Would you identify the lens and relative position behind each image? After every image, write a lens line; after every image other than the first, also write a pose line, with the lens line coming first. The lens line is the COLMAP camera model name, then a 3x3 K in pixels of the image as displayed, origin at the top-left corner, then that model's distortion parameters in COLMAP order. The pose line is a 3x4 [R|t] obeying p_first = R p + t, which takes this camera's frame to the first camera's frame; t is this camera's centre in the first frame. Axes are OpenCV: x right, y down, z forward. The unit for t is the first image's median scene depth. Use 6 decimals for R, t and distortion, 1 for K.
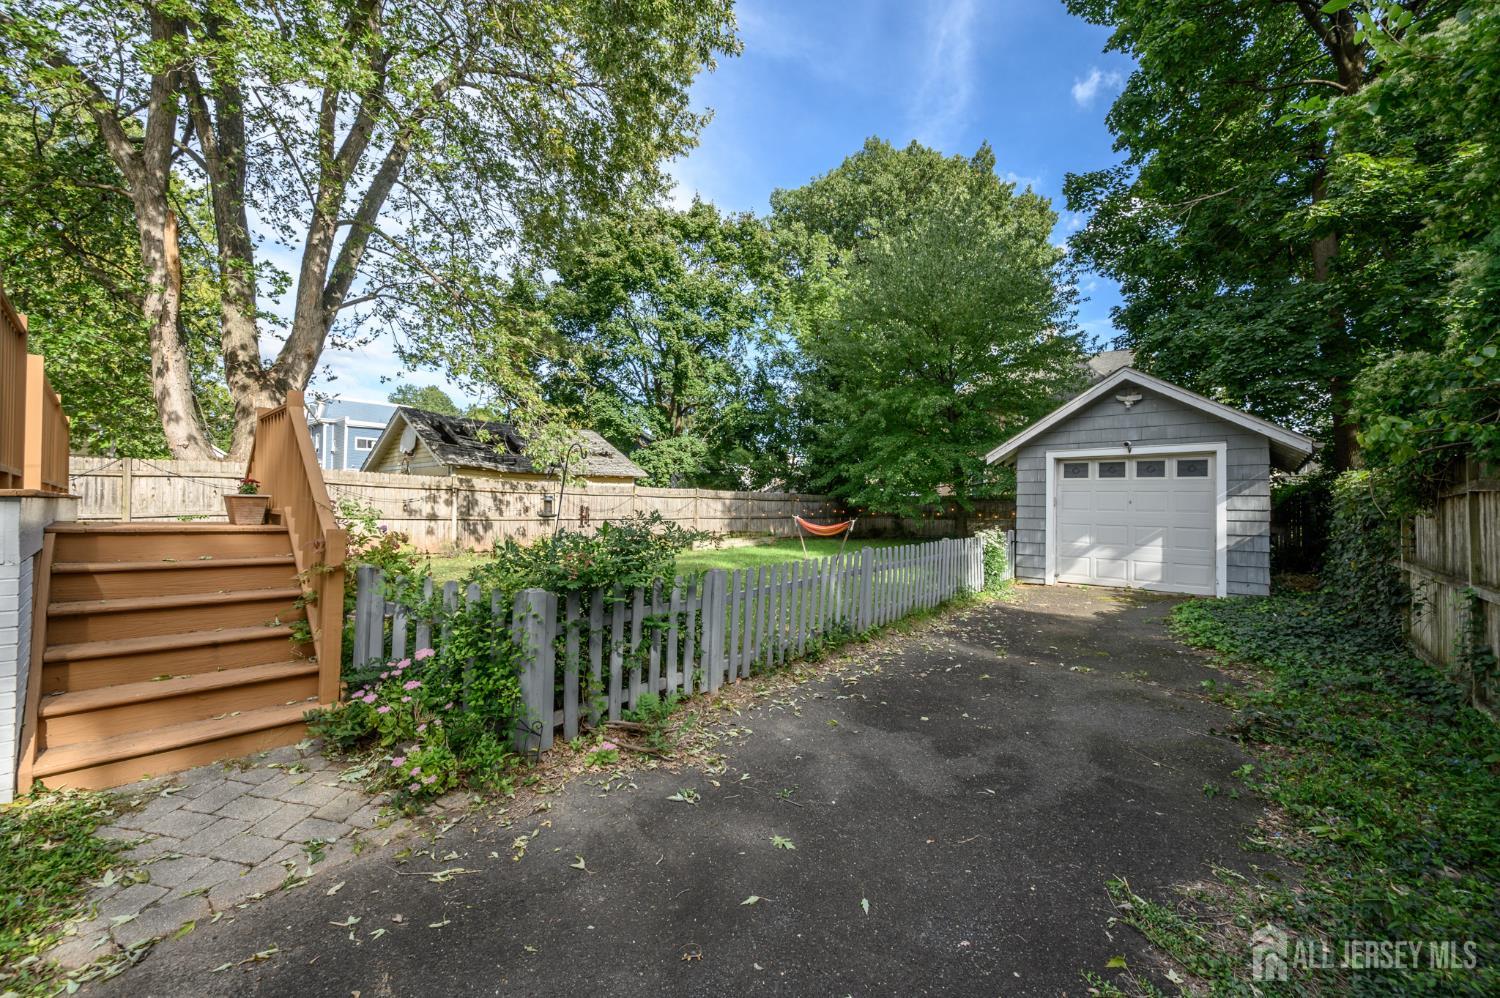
lens RADIAL K [[600.4, 0, 747.0], [0, 600.4, 479.8], [0, 0, 1]] dist [0.012497, 0.000061]
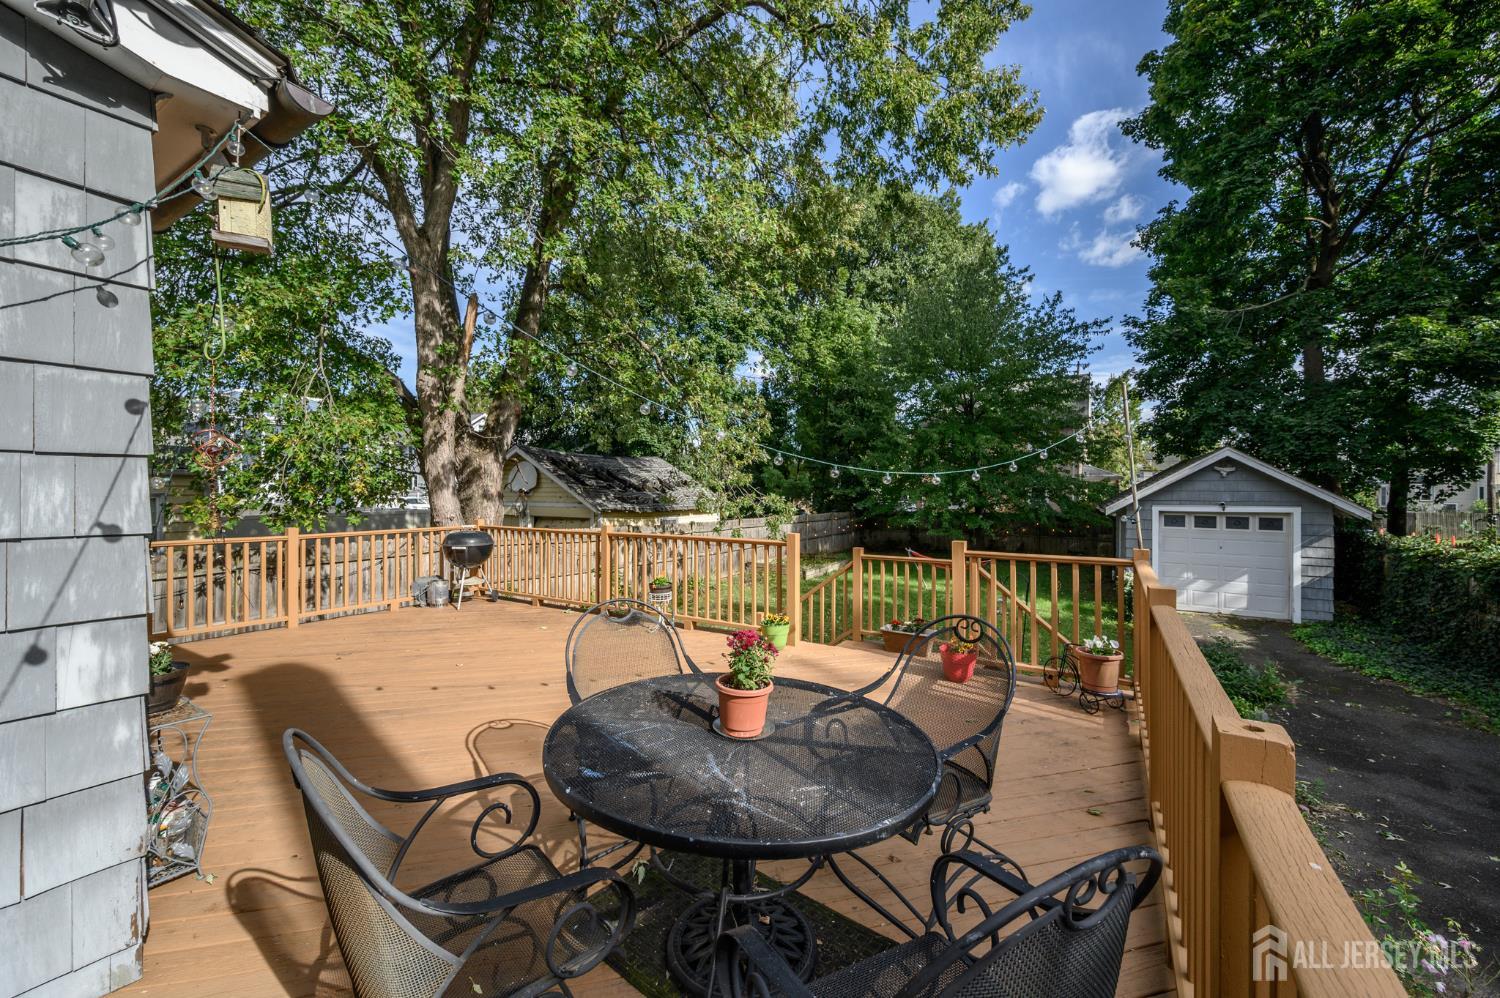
lens RADIAL K [[600.4, 0, 747.0], [0, 600.4, 479.8], [0, 0, 1]] dist [0.012497, 0.000061]
pose [[0.982019, -0.003620, 0.188746, -0.647954], [-0.001226, 0.999673, 0.025549, -0.149524], [-0.188777, -0.025321, 0.981693, -0.090102]]
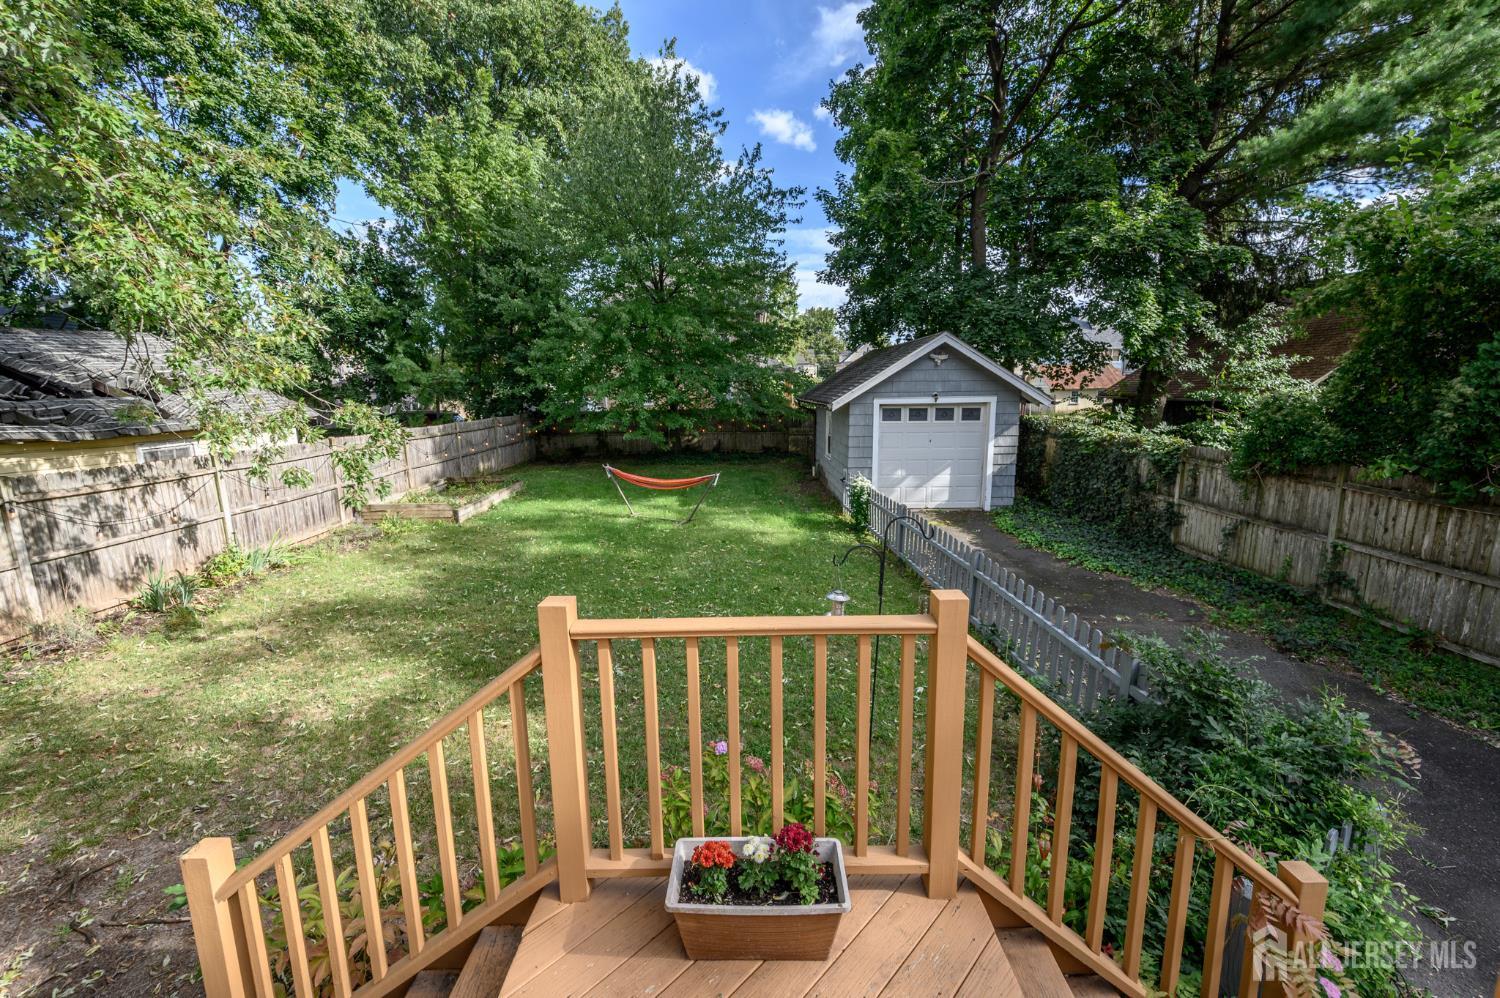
lens RADIAL K [[600.4, 0, 747.0], [0, 600.4, 479.8], [0, 0, 1]] dist [0.012497, 0.000061]
pose [[0.752291, -0.126855, 0.646503, -0.483896], [-0.004989, 0.980163, 0.198131, -0.135343], [-0.658812, -0.152278, 0.736734, 0.340835]]
